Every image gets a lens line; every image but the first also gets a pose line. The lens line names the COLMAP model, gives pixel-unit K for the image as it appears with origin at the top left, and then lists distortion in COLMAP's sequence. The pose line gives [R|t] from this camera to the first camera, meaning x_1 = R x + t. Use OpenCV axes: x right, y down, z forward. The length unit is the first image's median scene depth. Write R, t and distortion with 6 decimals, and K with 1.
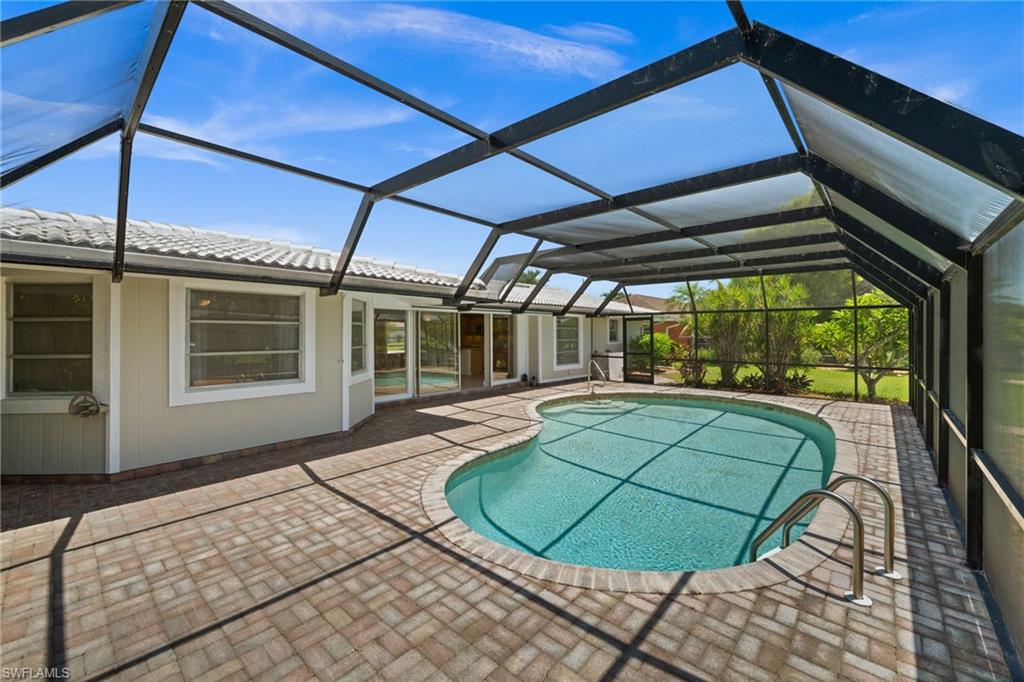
lens RADIAL K [[412.5, 0, 514.4], [0, 412.5, 337.9], [0, 0, 1]] dist [-0.001273, 0.000117]
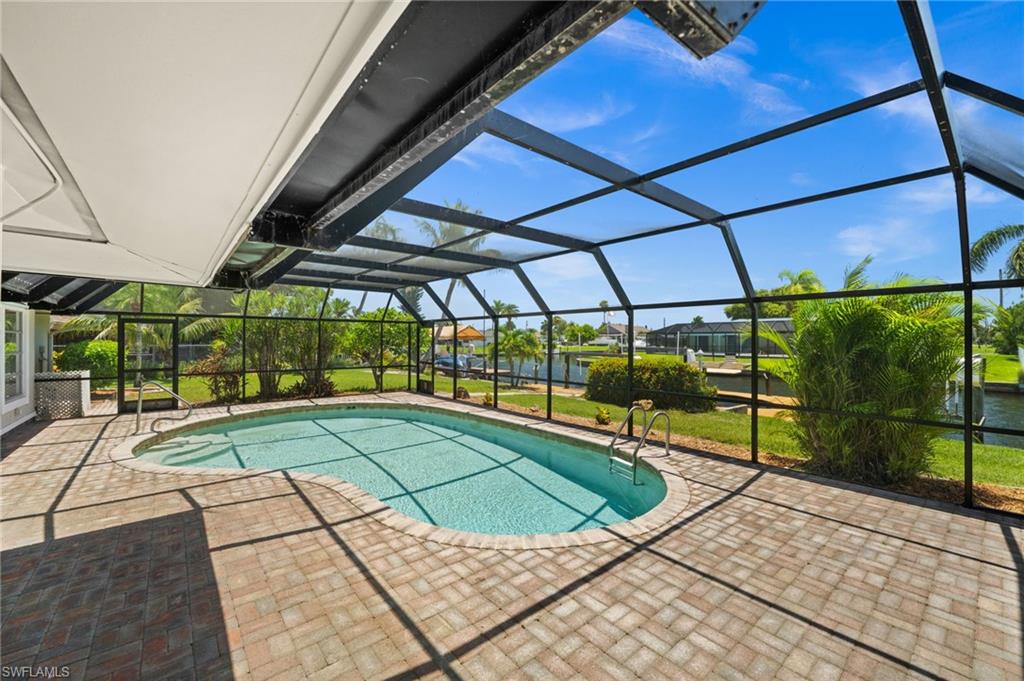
lens RADIAL K [[412.5, 0, 514.0], [0, 412.5, 337.6], [0, 0, 1]] dist [-0.001273, 0.000117]
pose [[0.146271, 0.008391, 0.989209, -1.326449], [0.009731, 0.999903, -0.009920, -0.016248], [-0.989197, 0.011077, 0.146175, 1.214025]]
